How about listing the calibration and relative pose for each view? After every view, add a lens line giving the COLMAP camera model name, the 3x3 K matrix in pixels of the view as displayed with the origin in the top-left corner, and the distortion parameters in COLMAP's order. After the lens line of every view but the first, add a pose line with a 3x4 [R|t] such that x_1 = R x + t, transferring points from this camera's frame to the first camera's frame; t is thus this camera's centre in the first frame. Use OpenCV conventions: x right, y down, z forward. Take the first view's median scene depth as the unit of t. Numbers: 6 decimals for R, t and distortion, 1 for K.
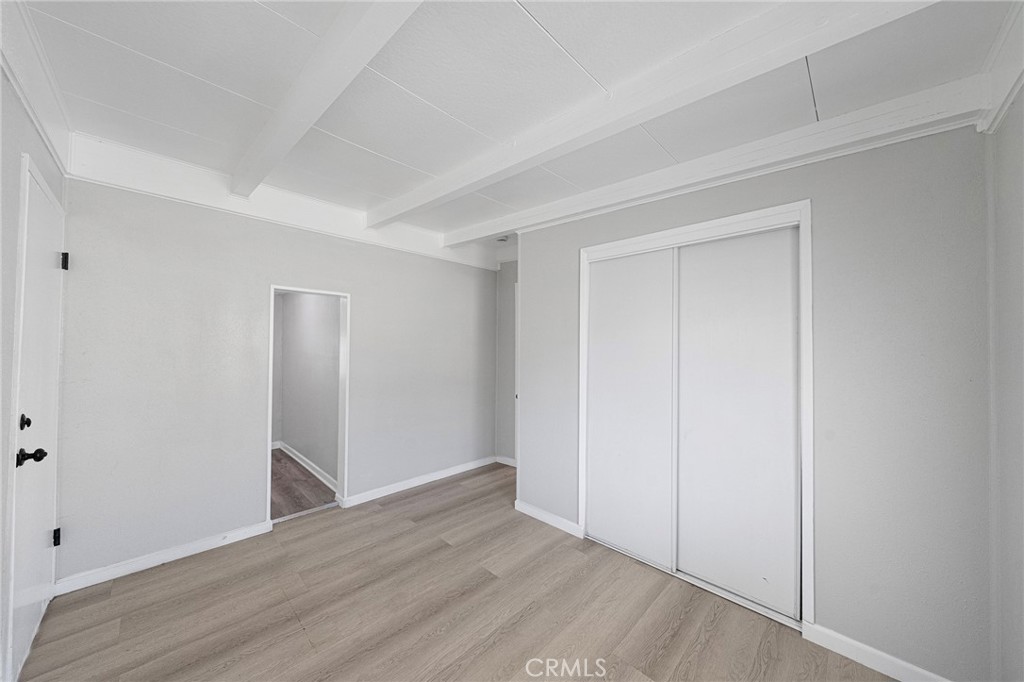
lens RADIAL K [[356.3, 0, 513.2], [0, 356.3, 341.5], [0, 0, 1]] dist [-0.001944, -0.000482]
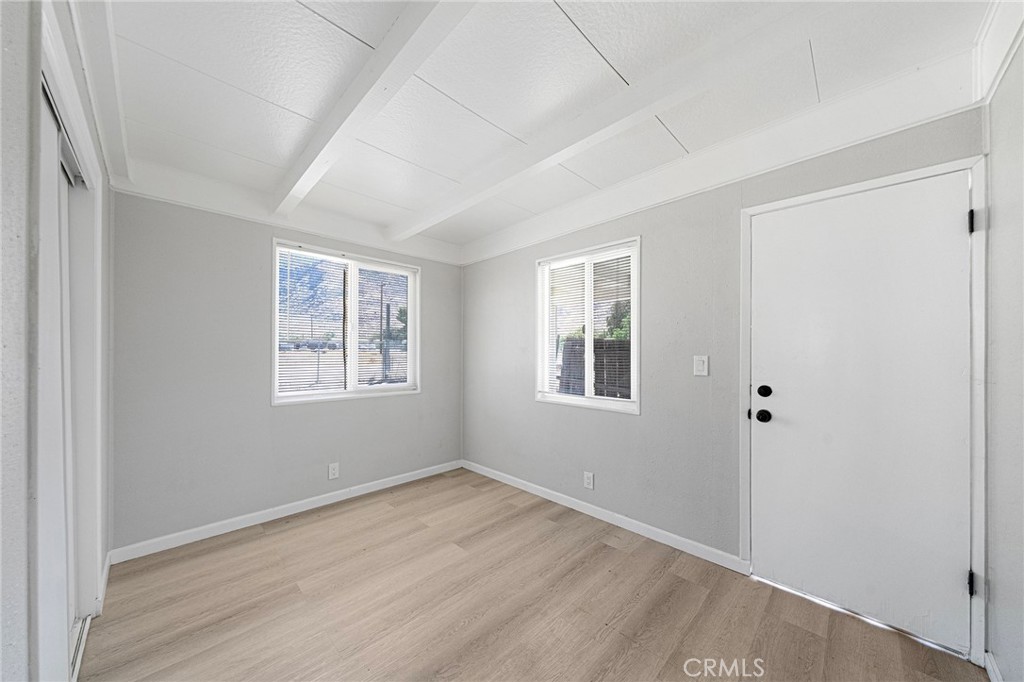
lens RADIAL K [[356.3, 0, 508.4], [0, 356.3, 351.5], [0, 0, 1]] dist [-0.001944, -0.000482]
pose [[-0.999903, -0.009158, 0.010531, -0.337942], [-0.009291, 0.999876, -0.012679, 0.085025], [-0.010414, -0.012776, -0.999864, 2.043933]]
